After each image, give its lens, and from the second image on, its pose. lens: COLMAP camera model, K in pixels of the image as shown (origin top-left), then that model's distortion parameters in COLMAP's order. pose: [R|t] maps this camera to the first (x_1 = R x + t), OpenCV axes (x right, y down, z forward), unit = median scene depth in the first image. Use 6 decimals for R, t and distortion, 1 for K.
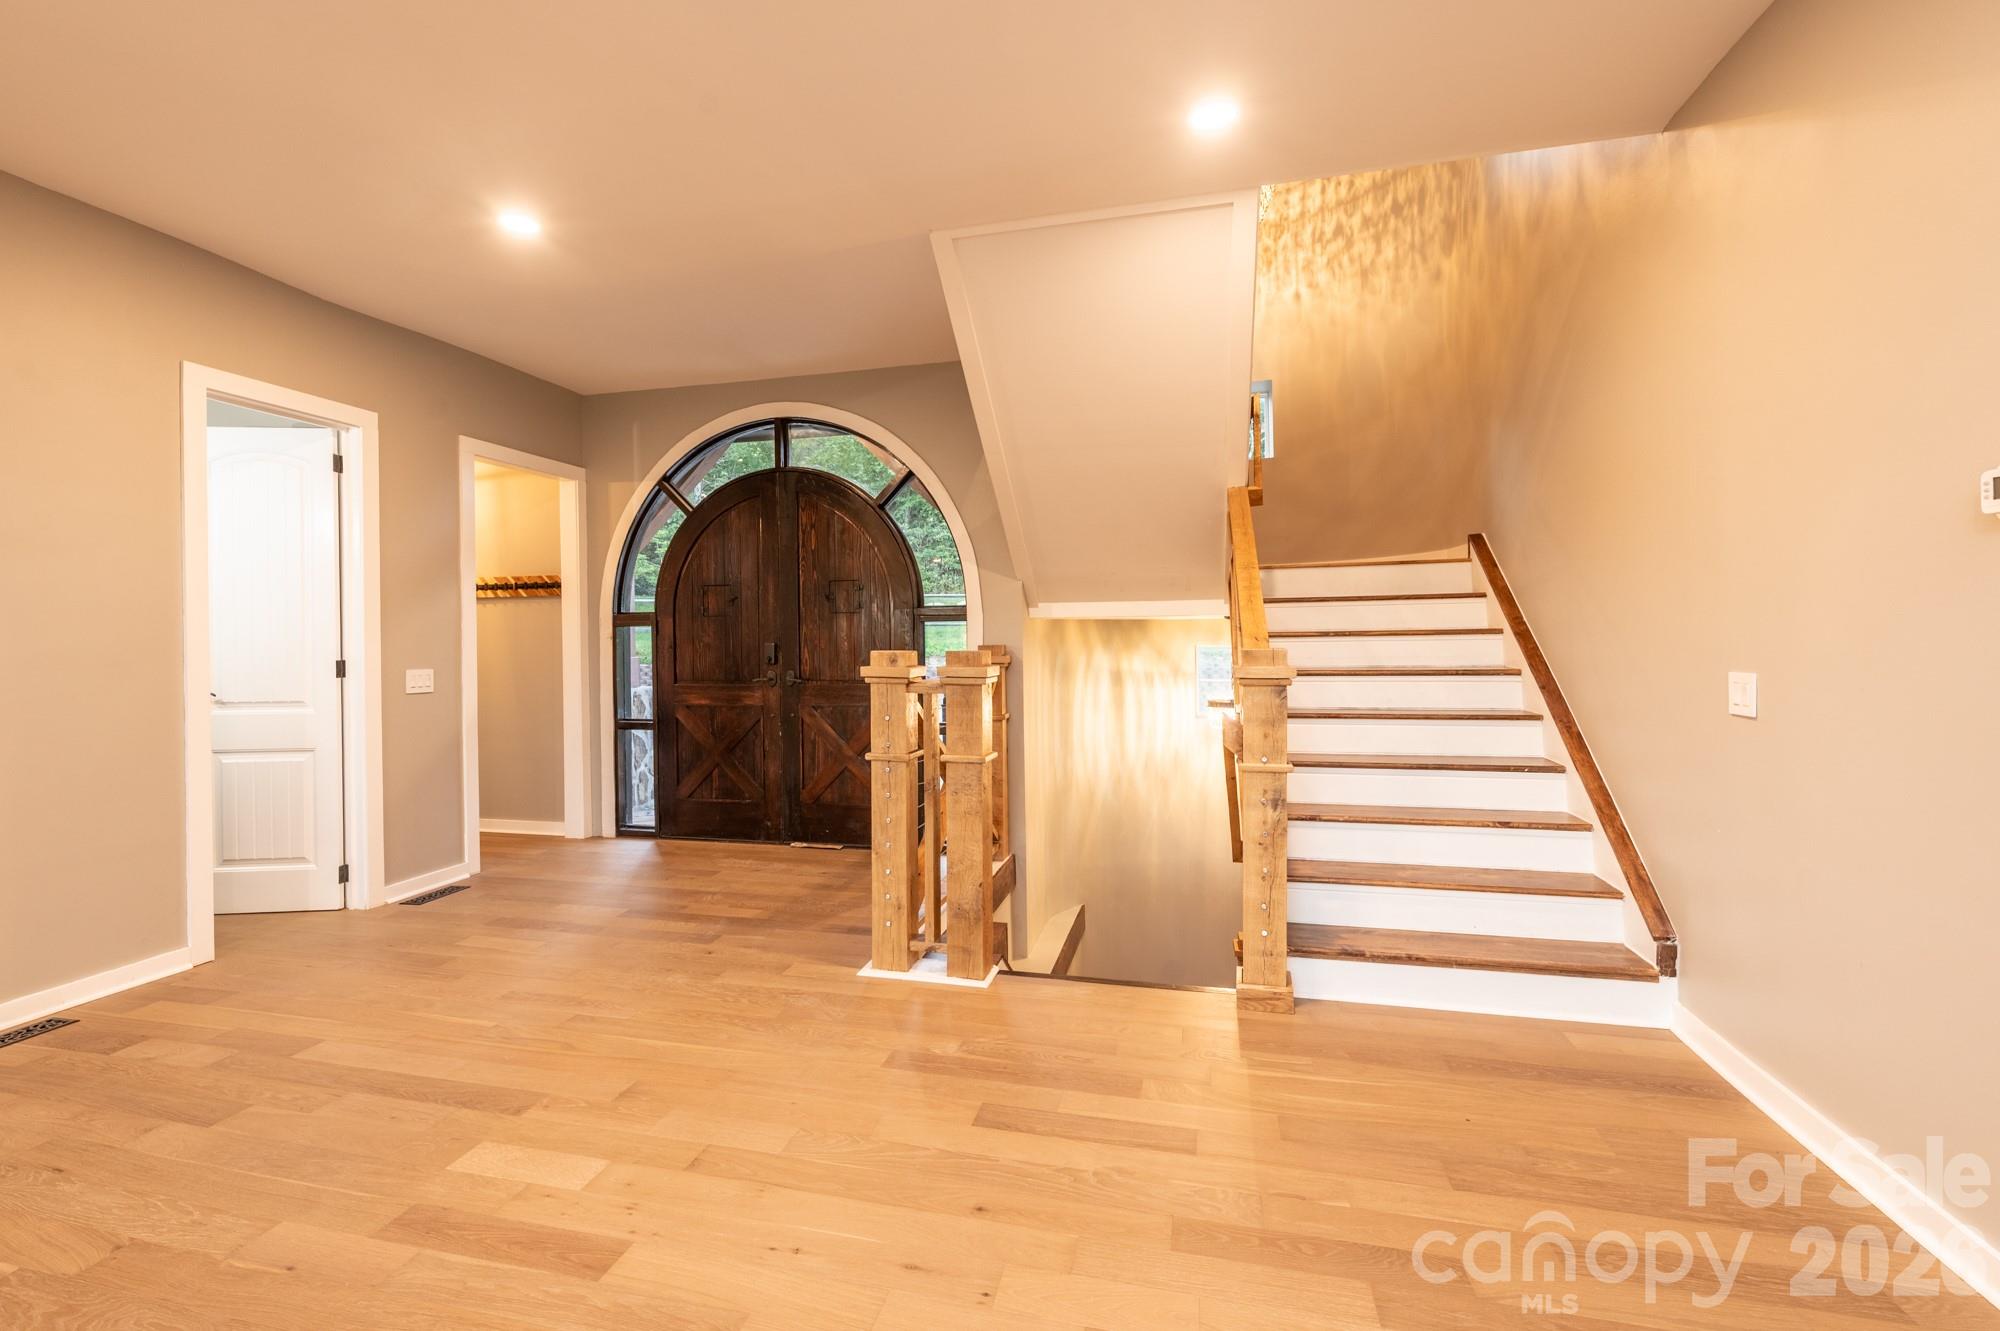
lens RADIAL K [[886.4, 0, 978.1], [0, 886.4, 641.0], [0, 0, 1]] dist [0.001494, 0.000181]
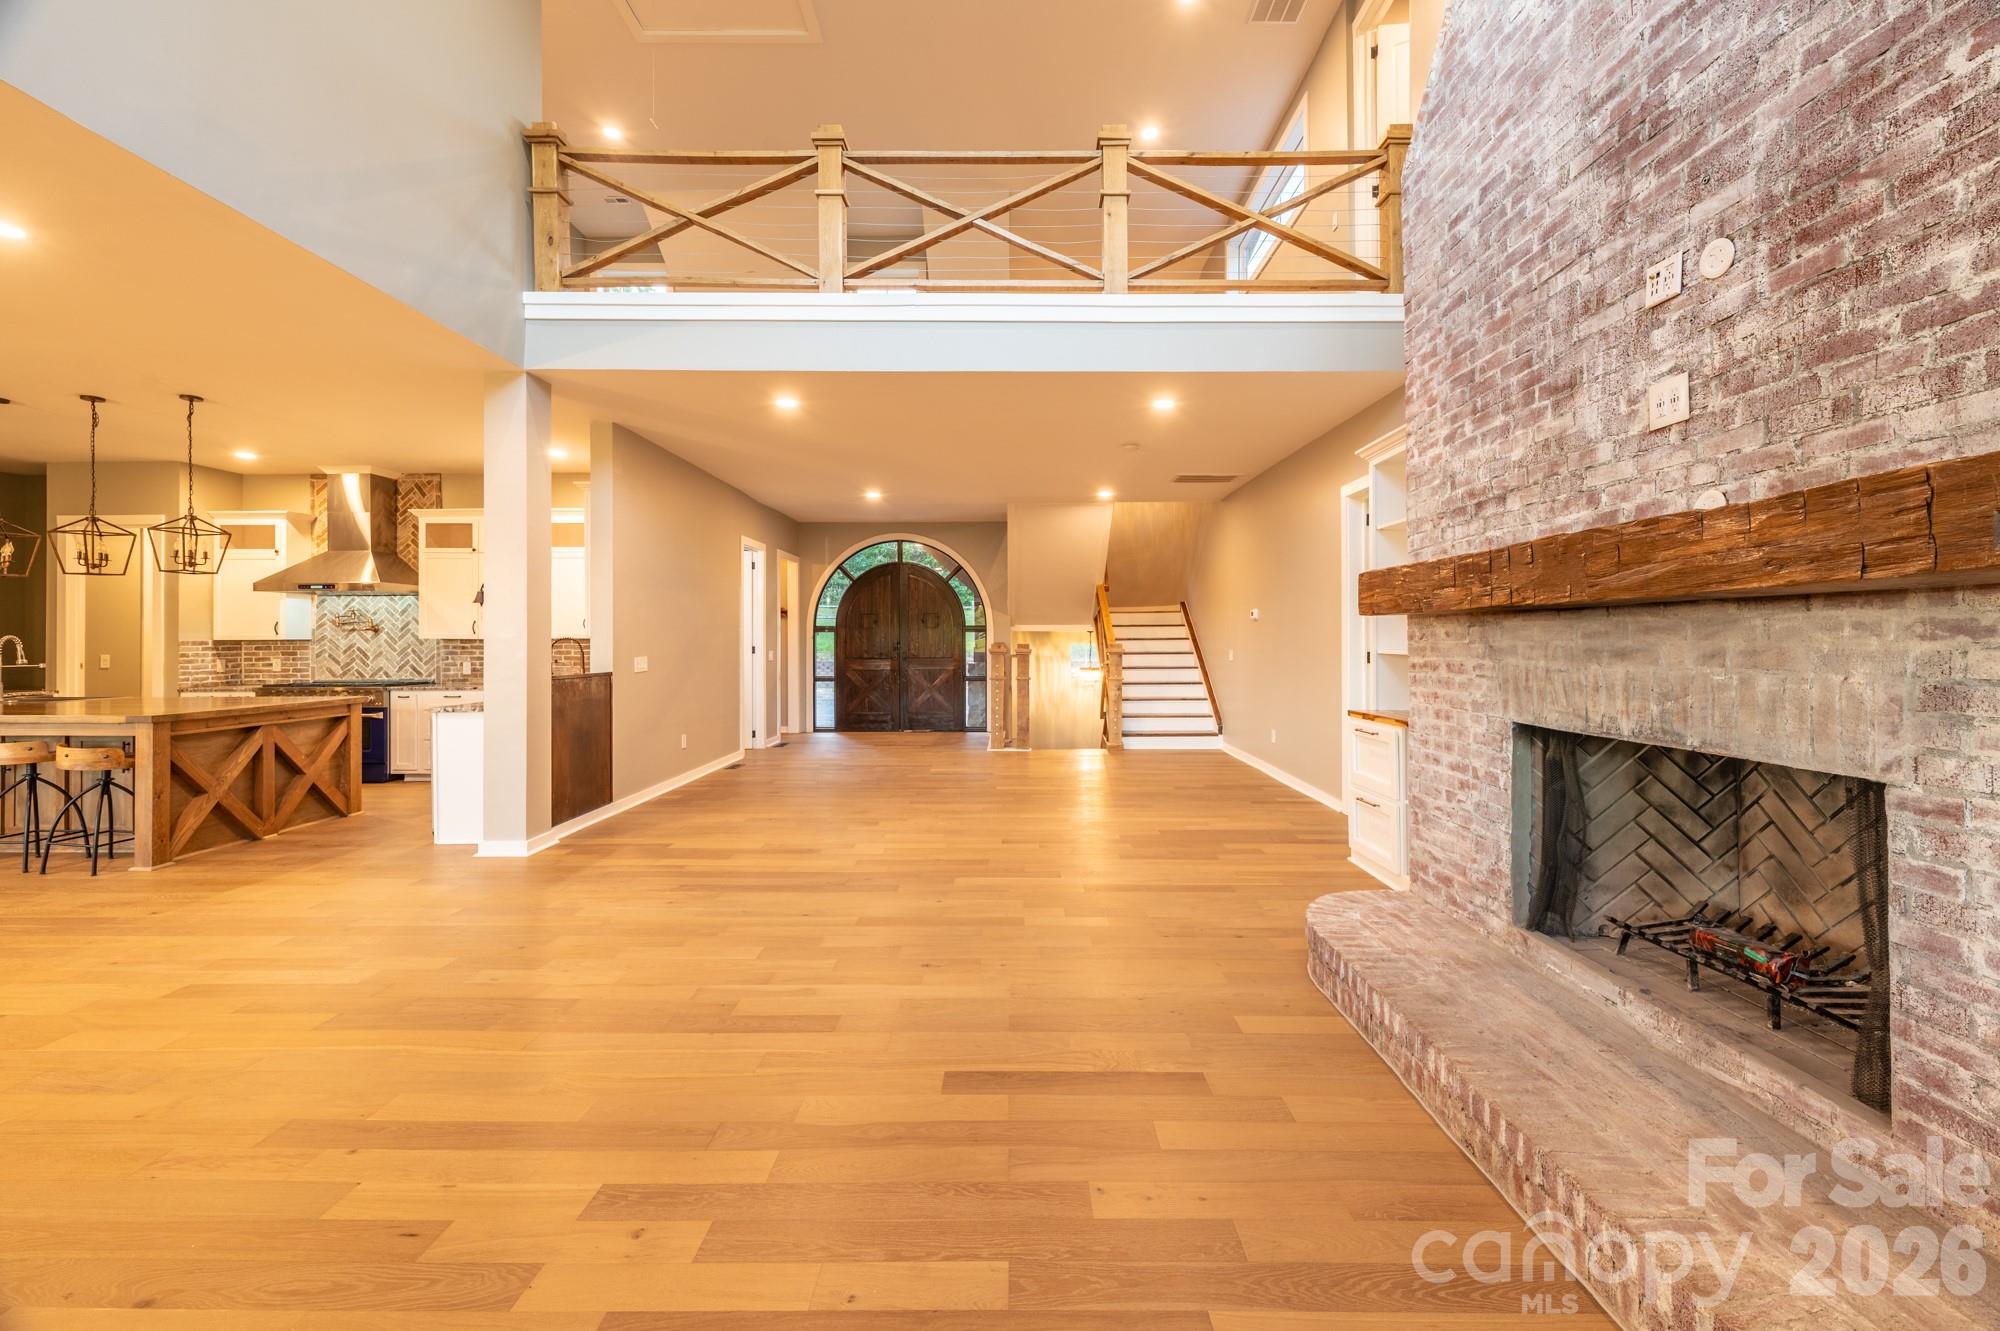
lens RADIAL K [[807.4, 0, 1008.7], [0, 807.4, 636.3], [0, 0, 1]] dist [-0.000187, 0.000006]
pose [[0.969779, 0.009618, 0.243796, -0.447727], [-0.008089, 0.999941, -0.007273, 0.003390], [-0.243852, 0.005082, 0.969799, -1.023115]]
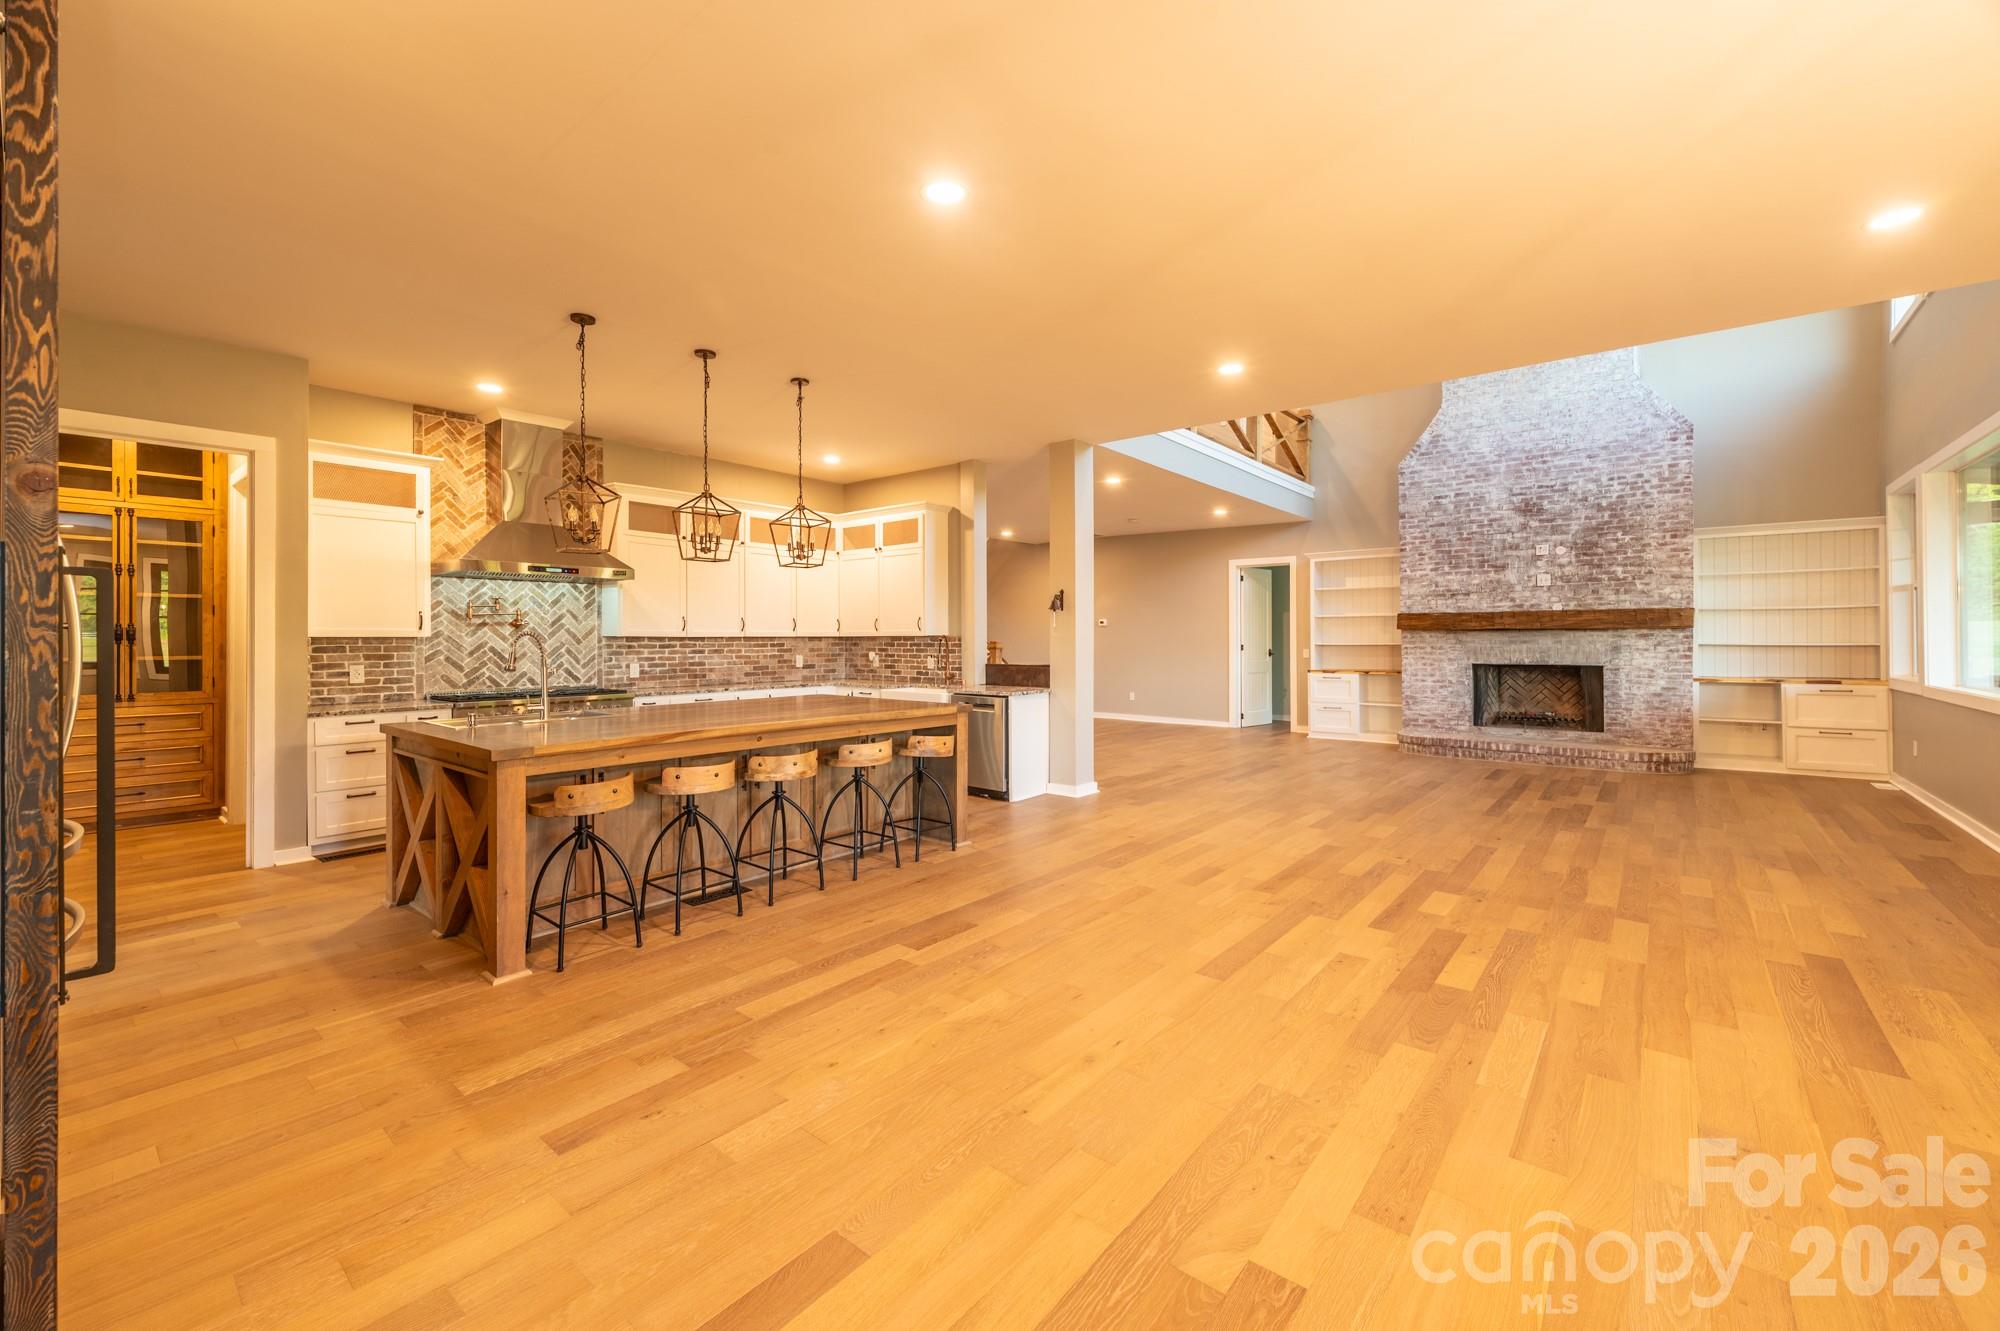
lens RADIAL K [[807.4, 0, 1008.7], [0, 807.4, 636.3], [0, 0, 1]] dist [-0.000187, 0.000006]
pose [[0.417925, 0.012627, 0.908394, -1.903065], [-0.003051, 0.999917, -0.012495, 0.018547], [-0.908477, 0.002451, 0.417929, -0.440736]]
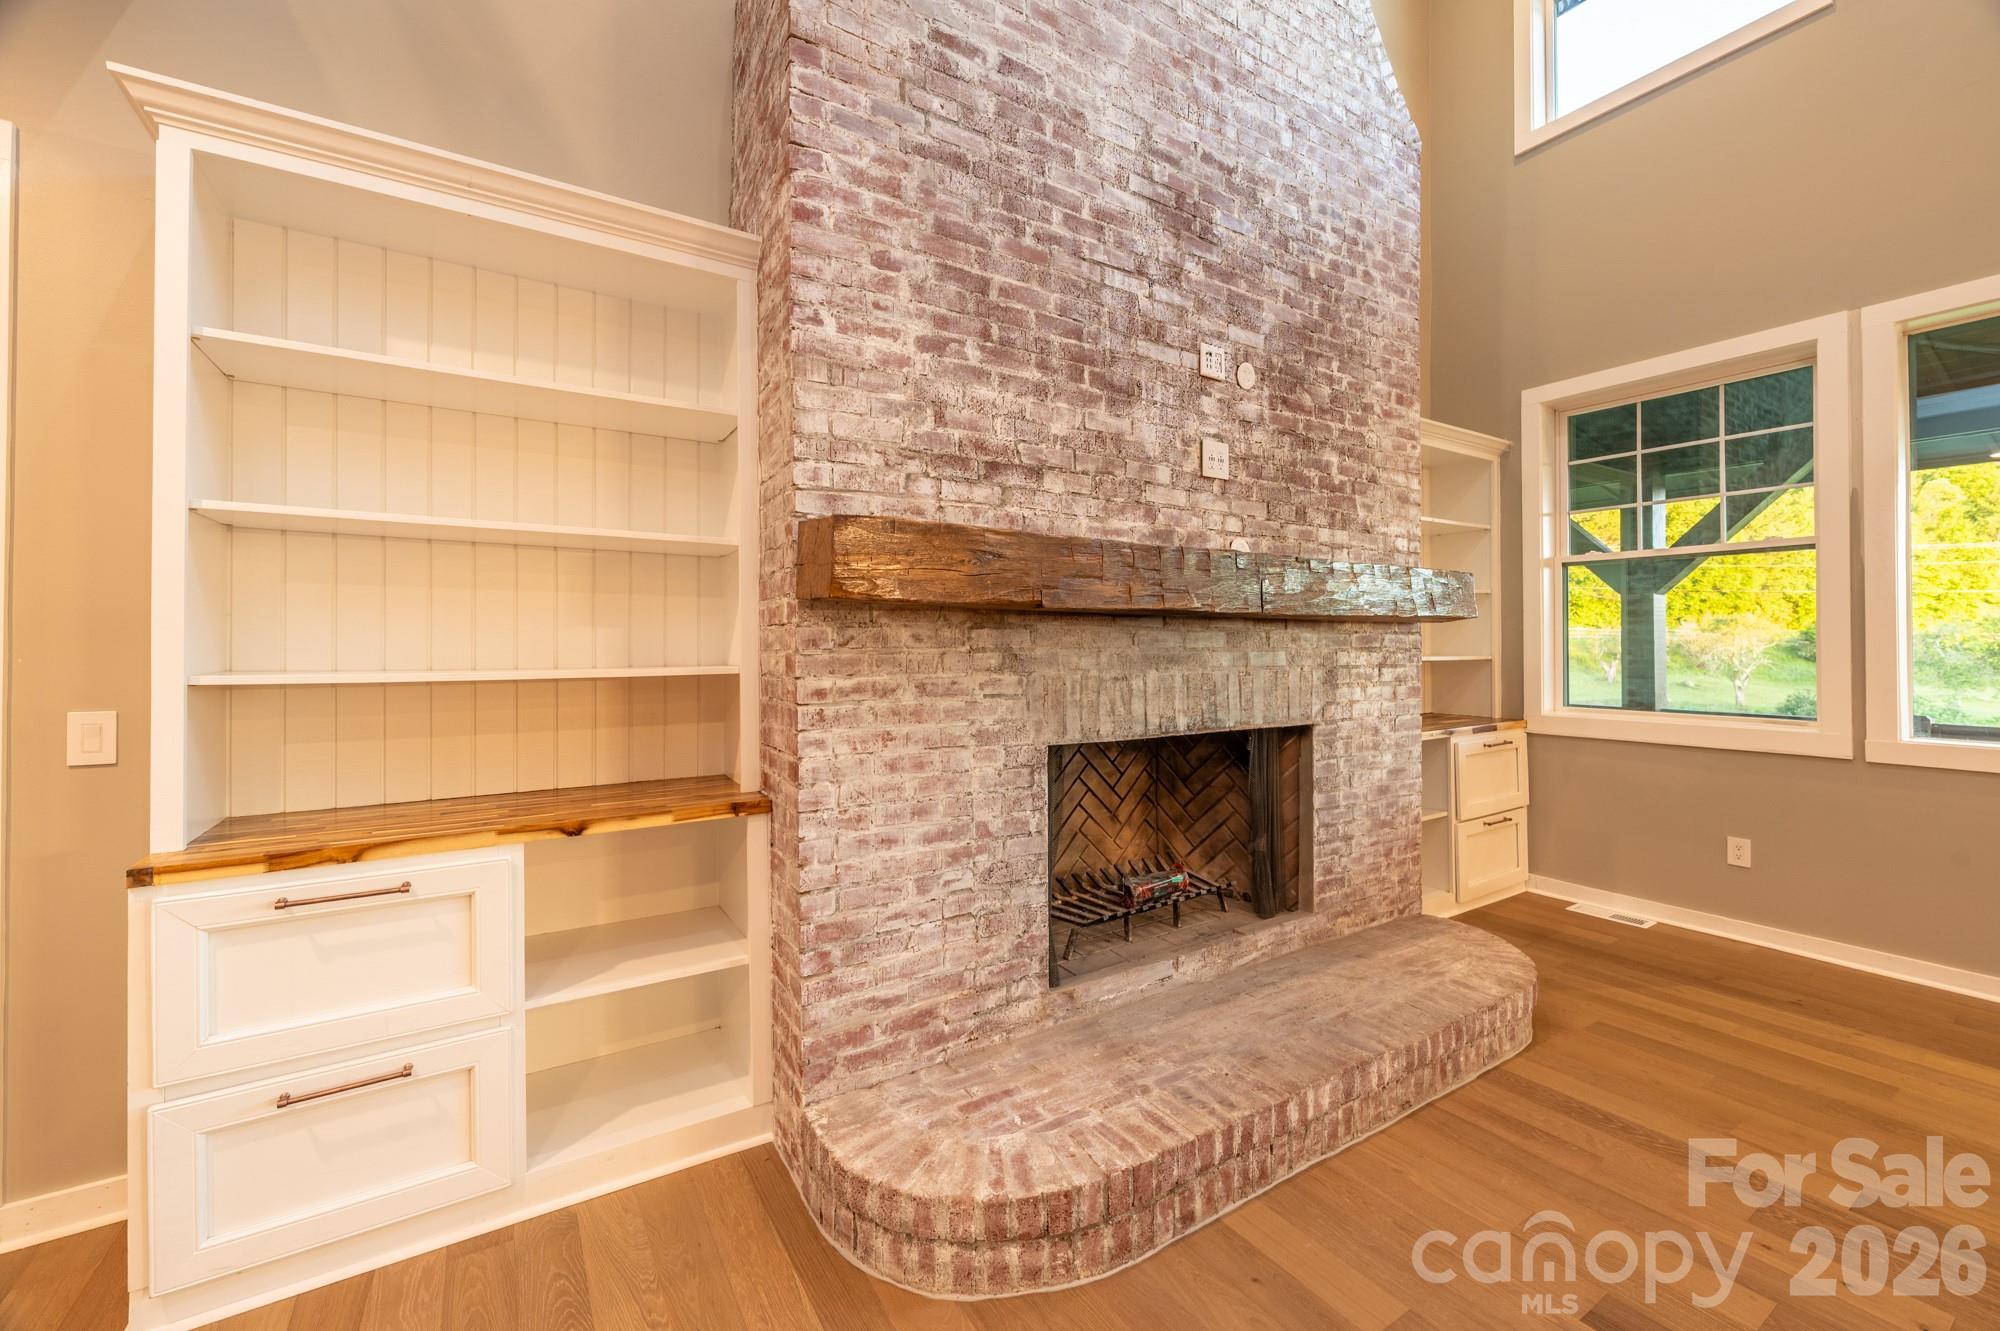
lens RADIAL K [[807.4, 0, 1008.7], [0, 807.4, 636.3], [0, 0, 1]] dist [-0.000187, 0.000006]
pose [[-0.731291, 0.018722, 0.681809, -0.290319], [0.007521, 0.999784, -0.019386, 0.001638], [-0.682024, -0.009049, -0.731274, -0.289949]]
